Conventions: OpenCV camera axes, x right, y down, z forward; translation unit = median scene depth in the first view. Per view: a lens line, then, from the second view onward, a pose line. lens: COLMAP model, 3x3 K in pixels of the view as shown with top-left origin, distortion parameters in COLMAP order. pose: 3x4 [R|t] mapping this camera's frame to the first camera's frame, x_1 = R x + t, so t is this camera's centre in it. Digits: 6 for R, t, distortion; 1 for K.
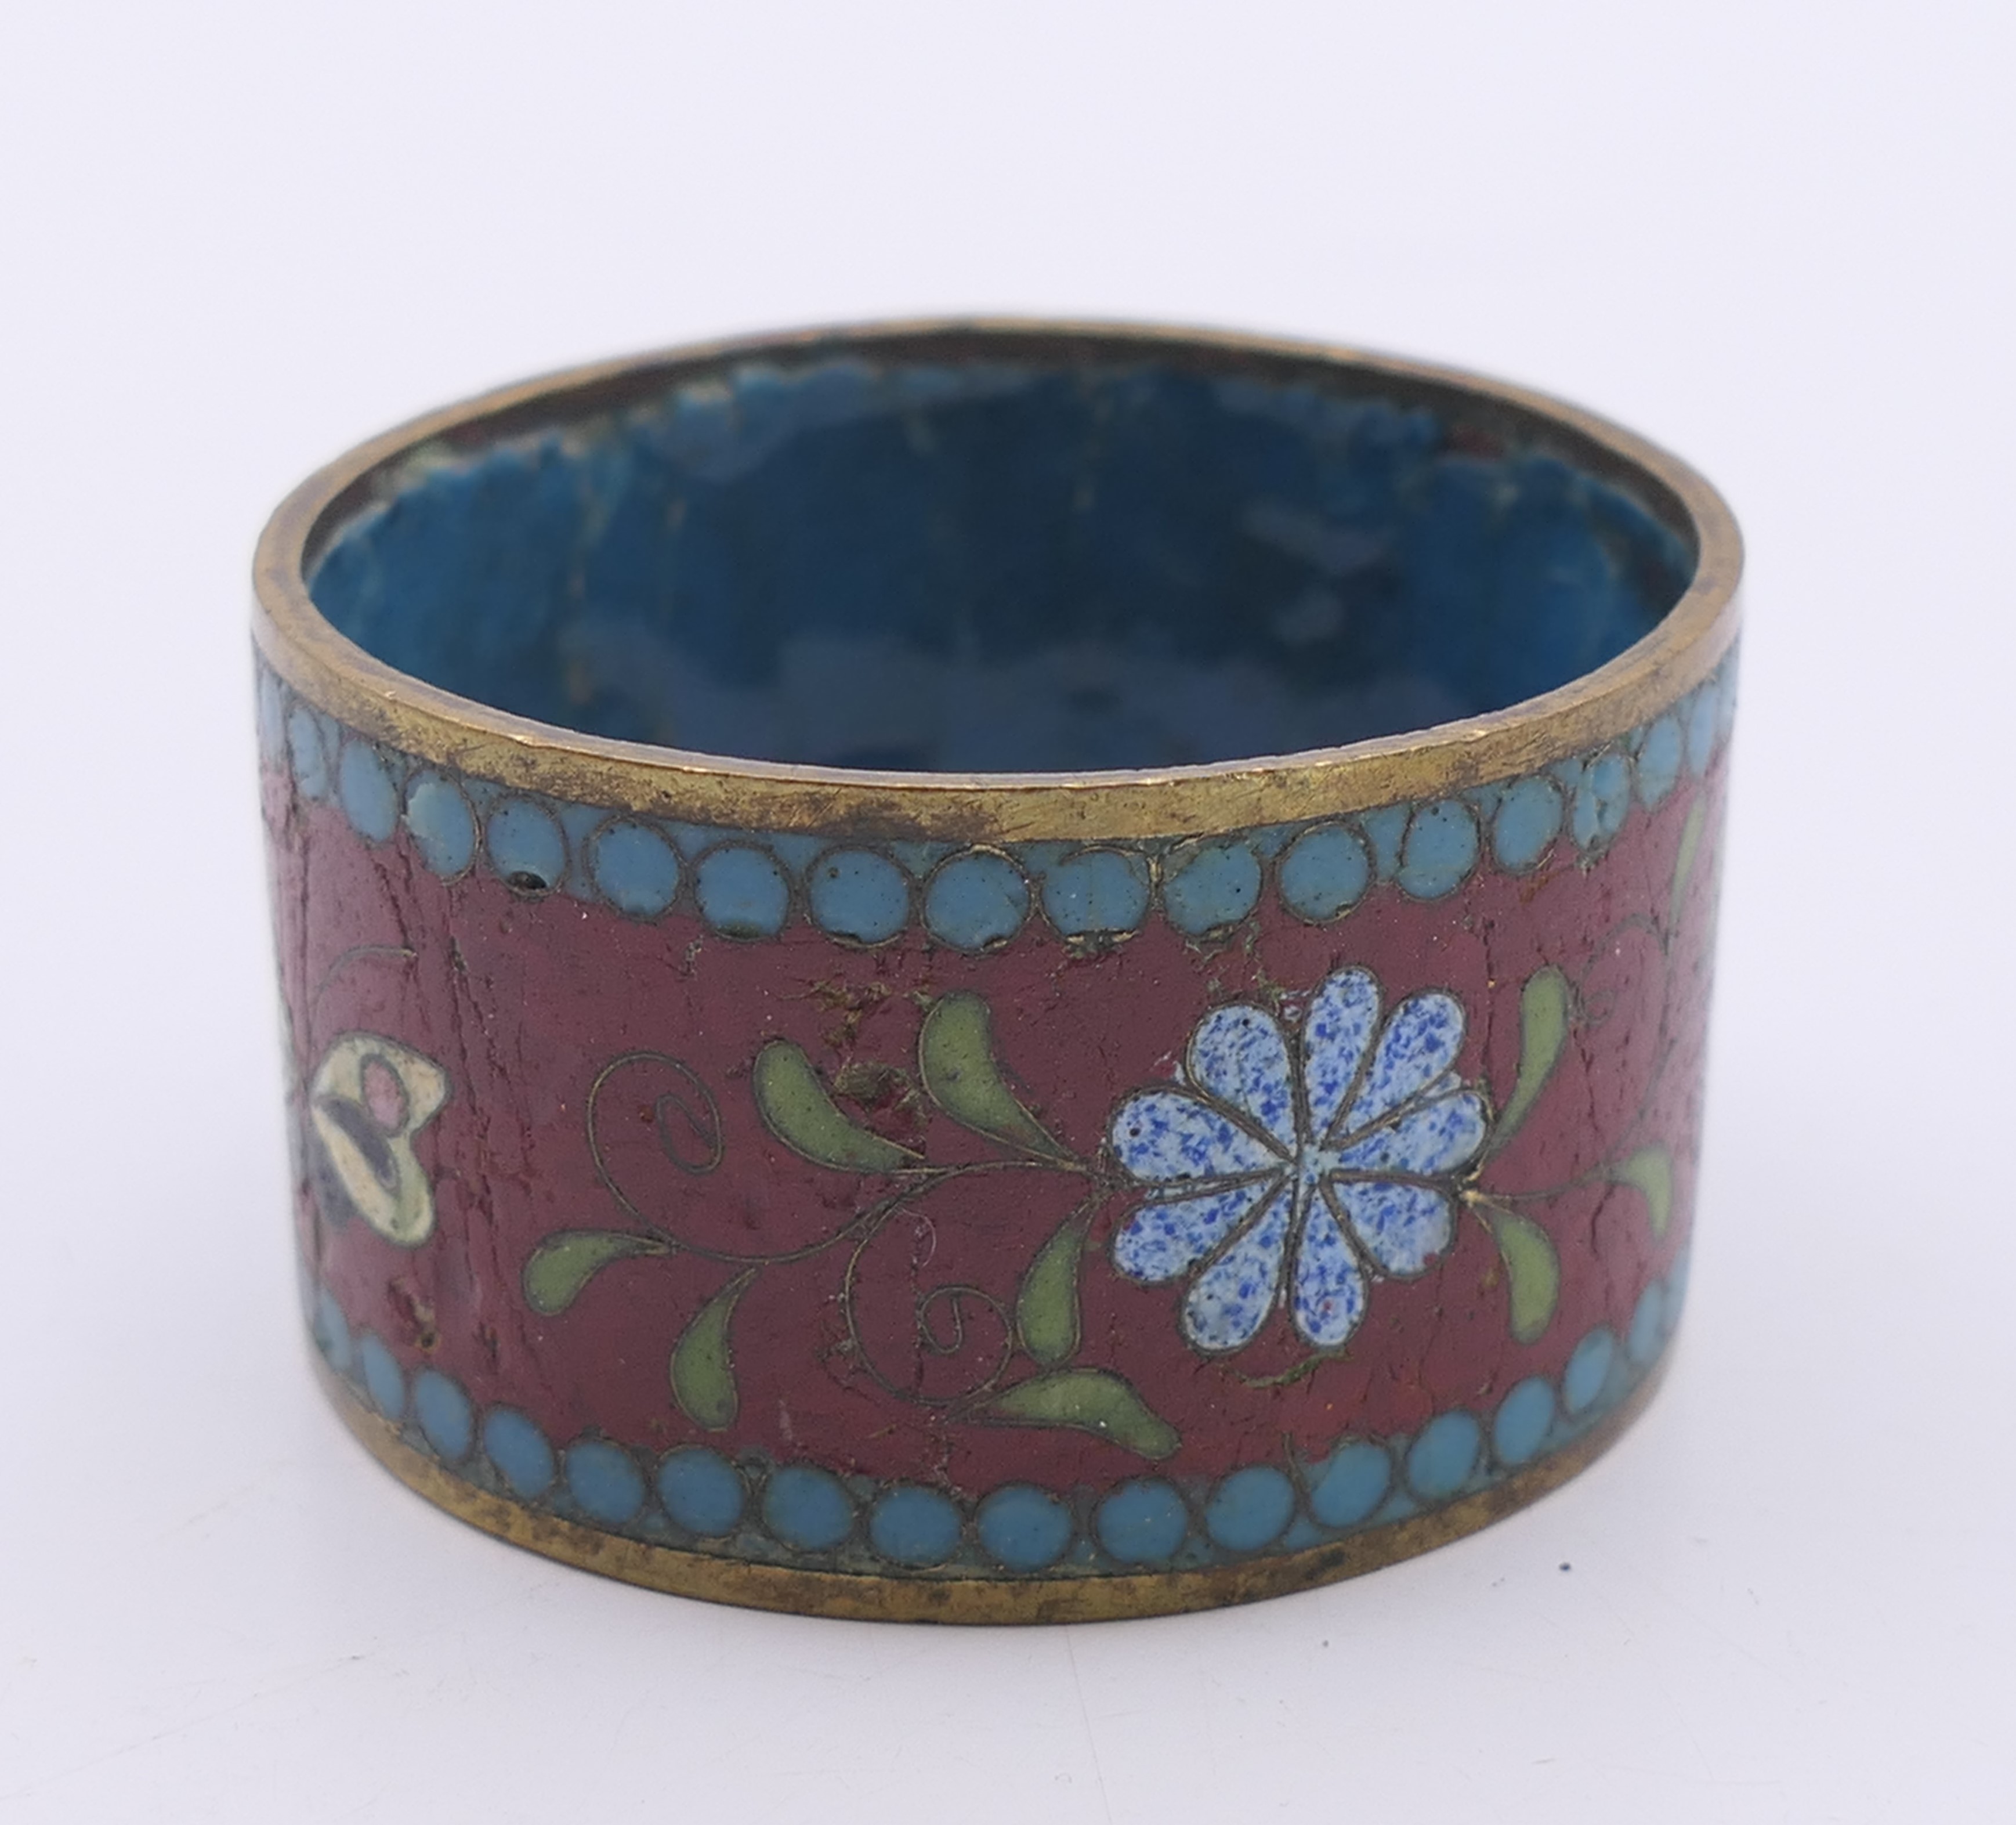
lens RADIAL K [[5106.7, 0, 1008.2], [0, 5106.7, 903.0], [0, 0, 1]] dist [-0.068497, 0.000000]
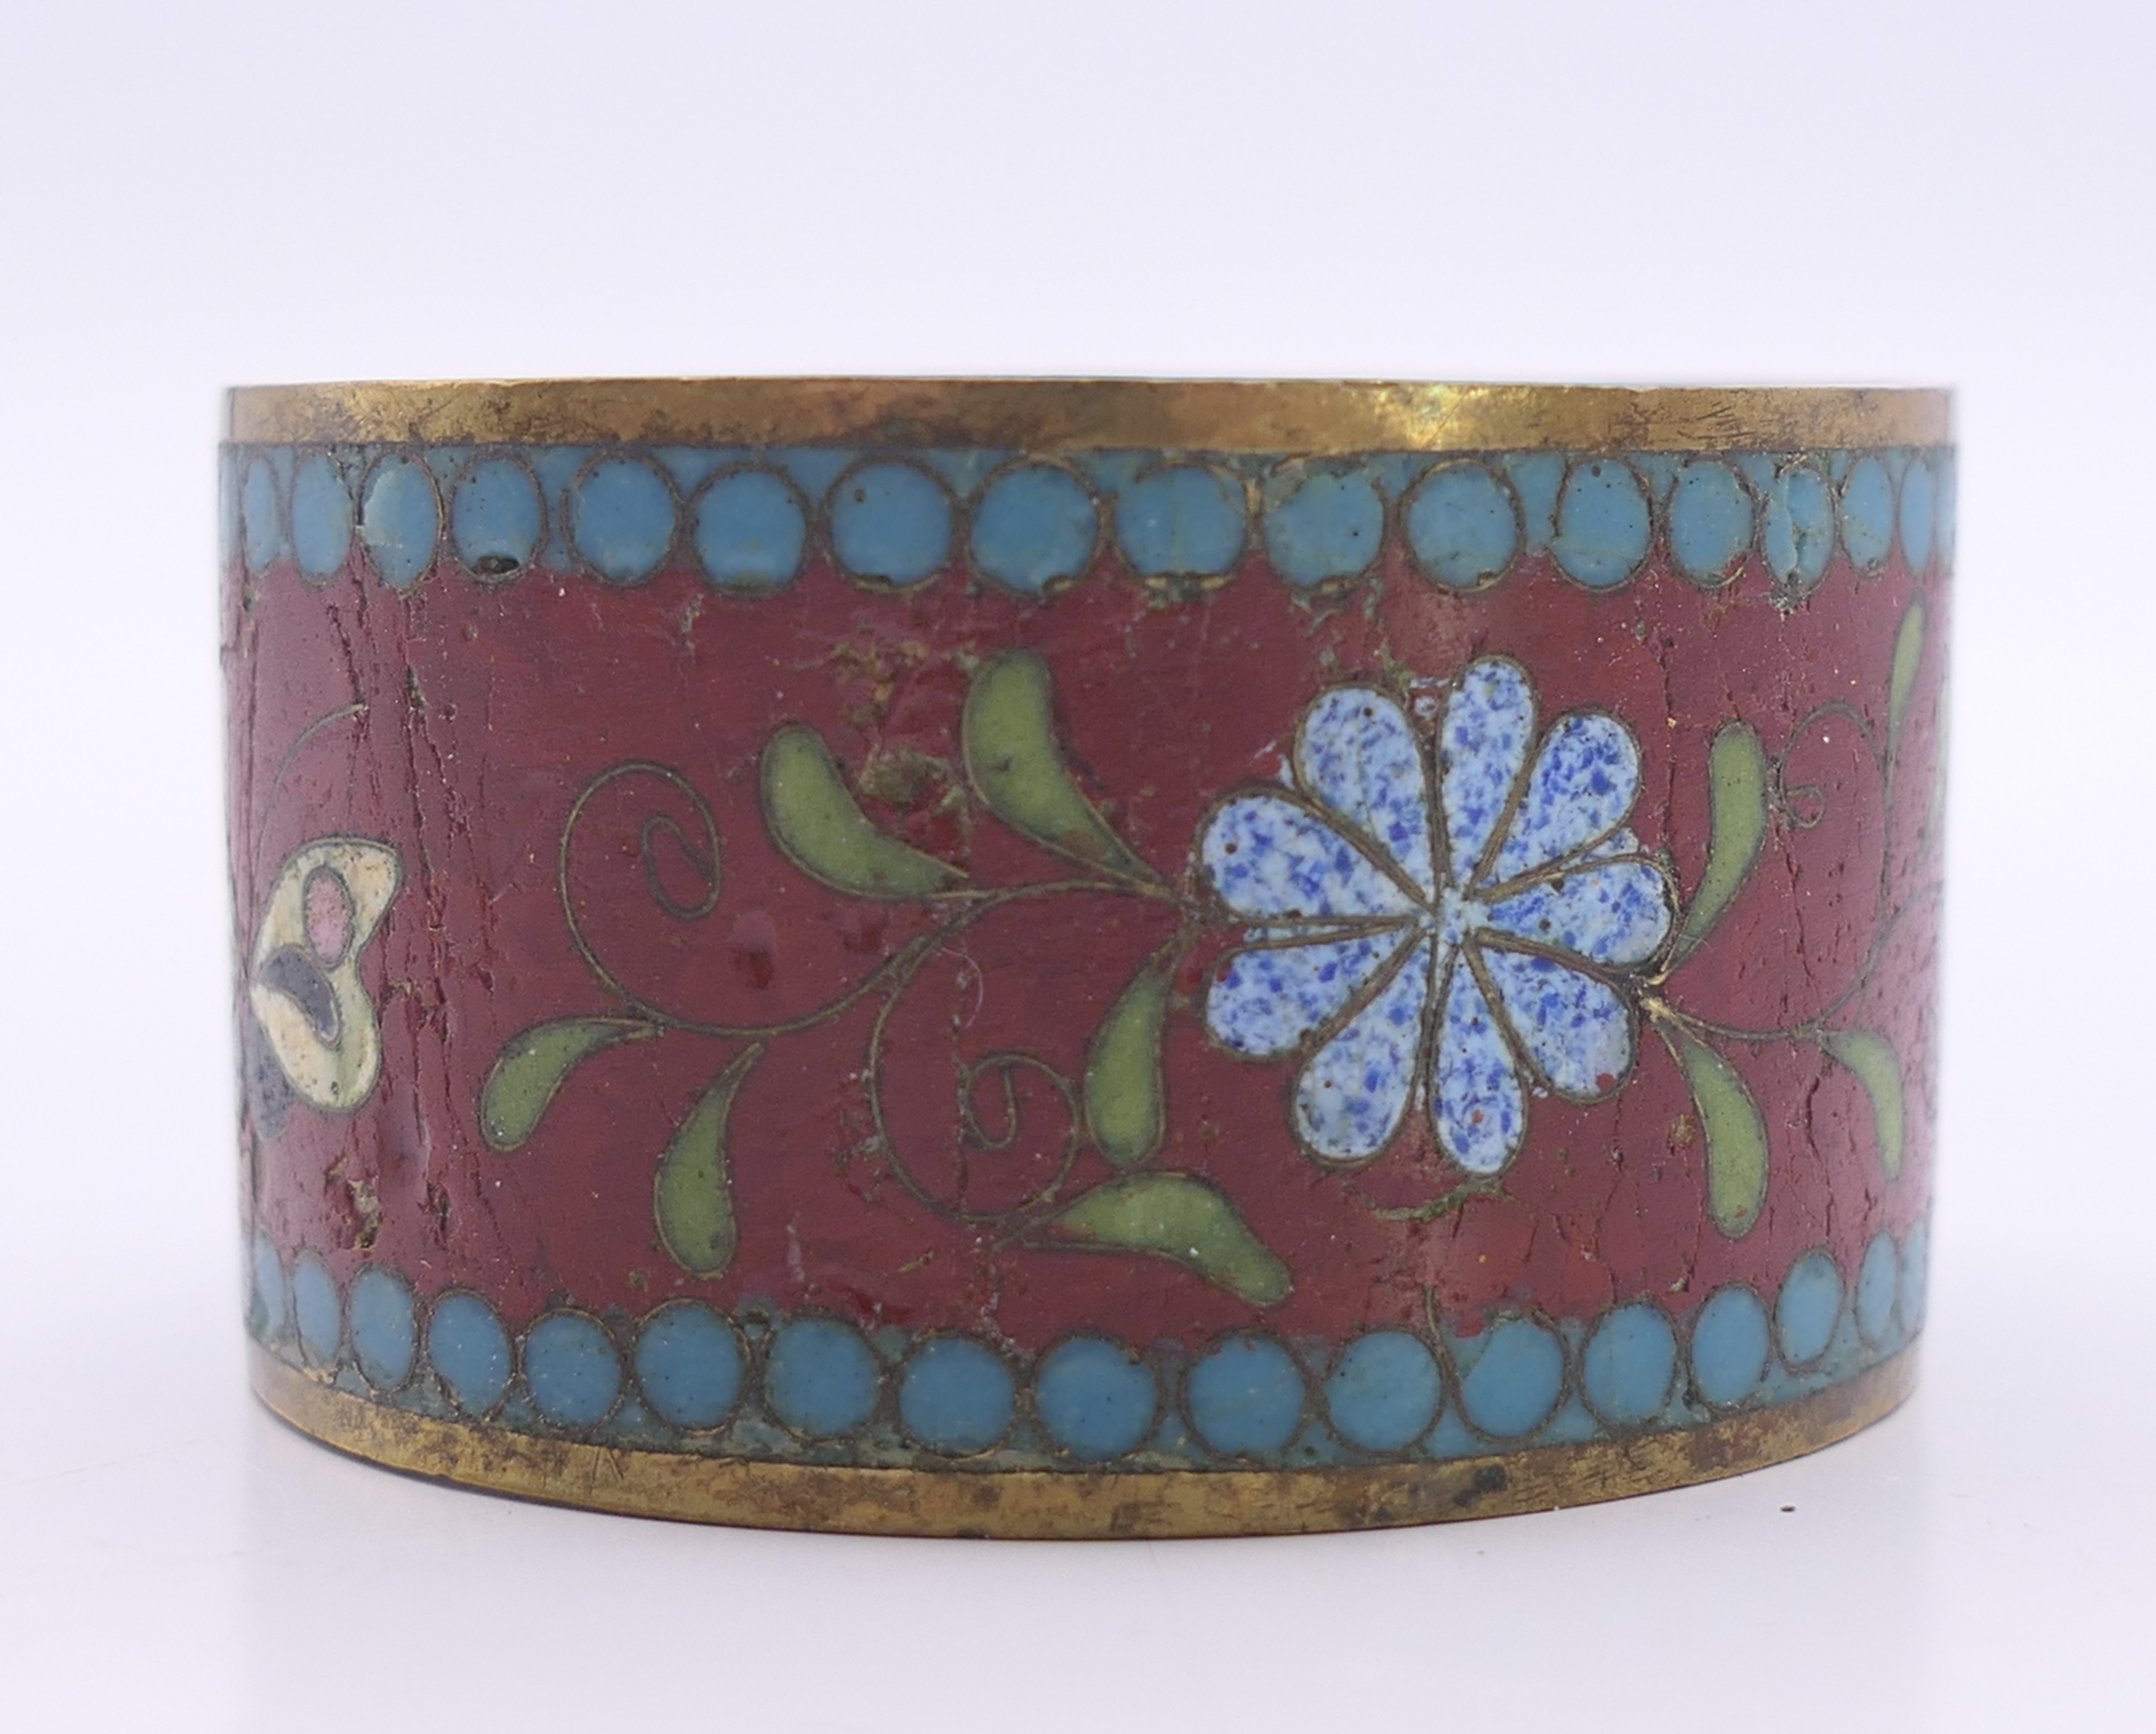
lens RADIAL K [[4677.9, 0, 1078.1], [0, 4677.9, 873.7], [0, 0, 1]] dist [-0.072371, 0.000000]
pose [[0.999394, 0.001074, -0.034797, 0.025693], [-0.011675, 0.951985, -0.305923, 0.267895], [0.032797, 0.306144, 0.951420, 0.292424]]
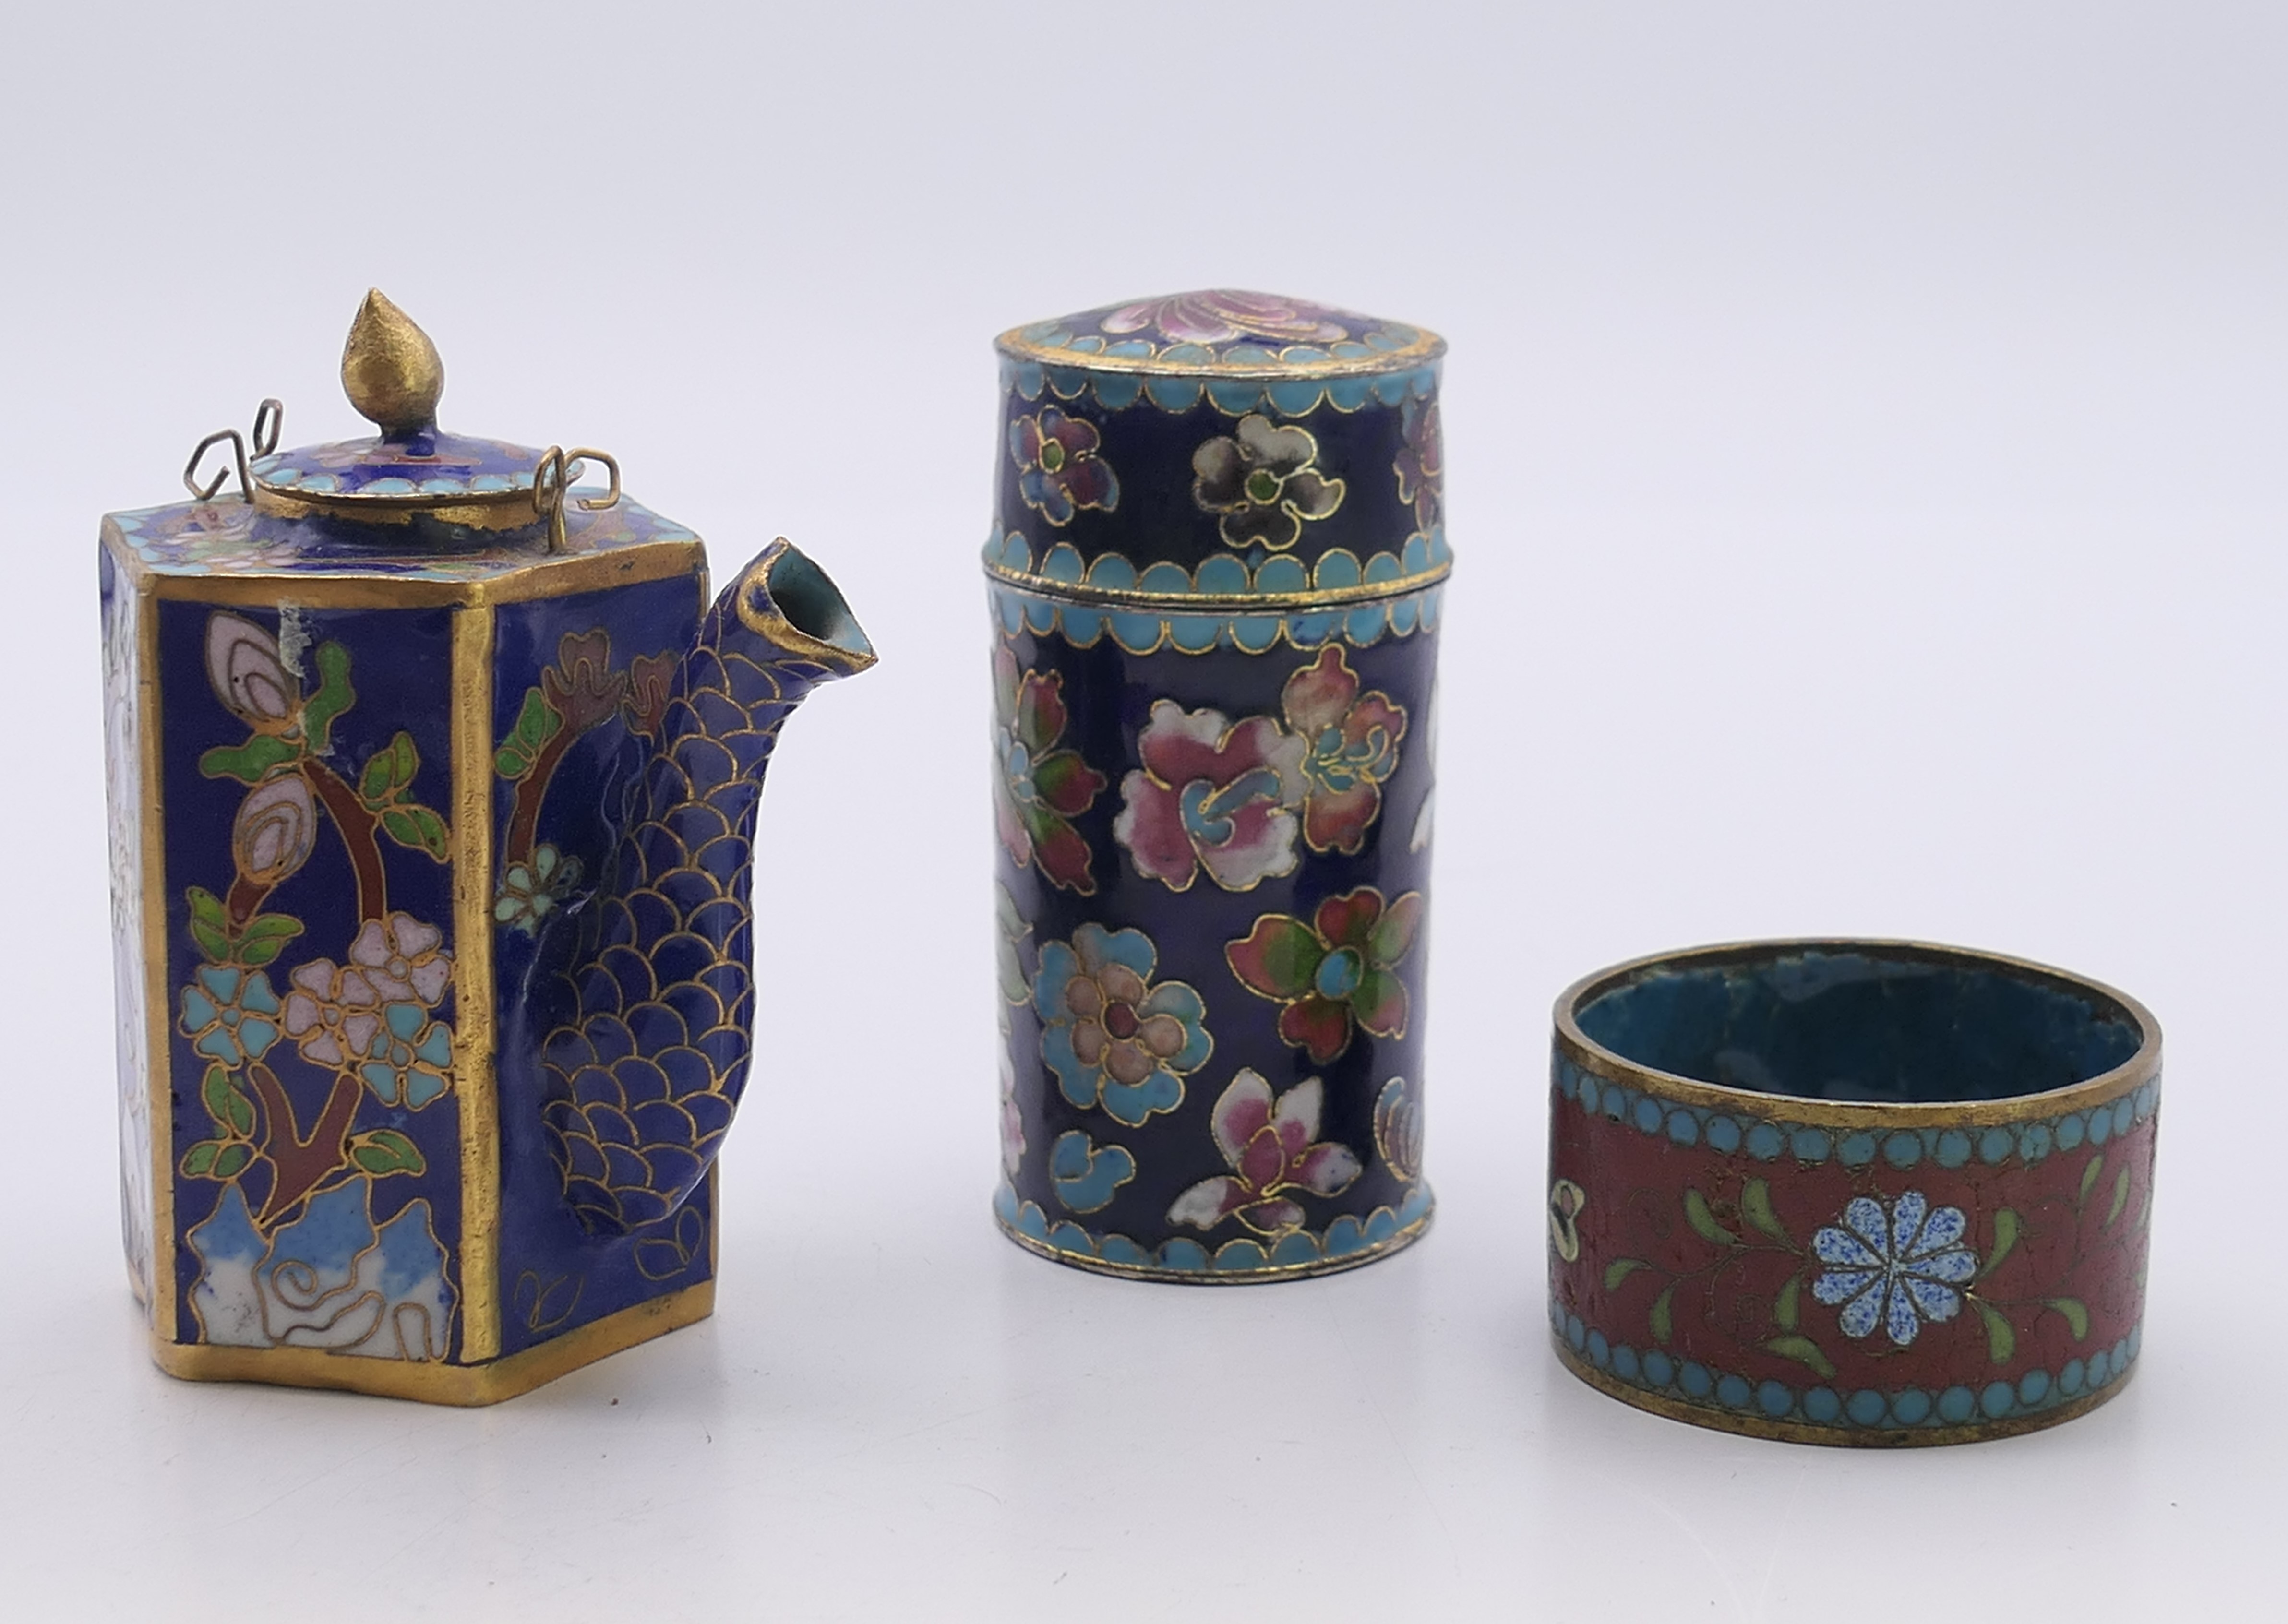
lens RADIAL K [[4078.4, 0, 1134.6], [0, 4078.4, 813.1], [0, 0, 1]] dist [-0.055097, 0.000000]
pose [[0.907024, 0.093353, -0.410601, 0.522866], [-0.157131, 0.979716, -0.124361, 0.139766], [0.390663, 0.177316, 0.903295, -1.013957]]
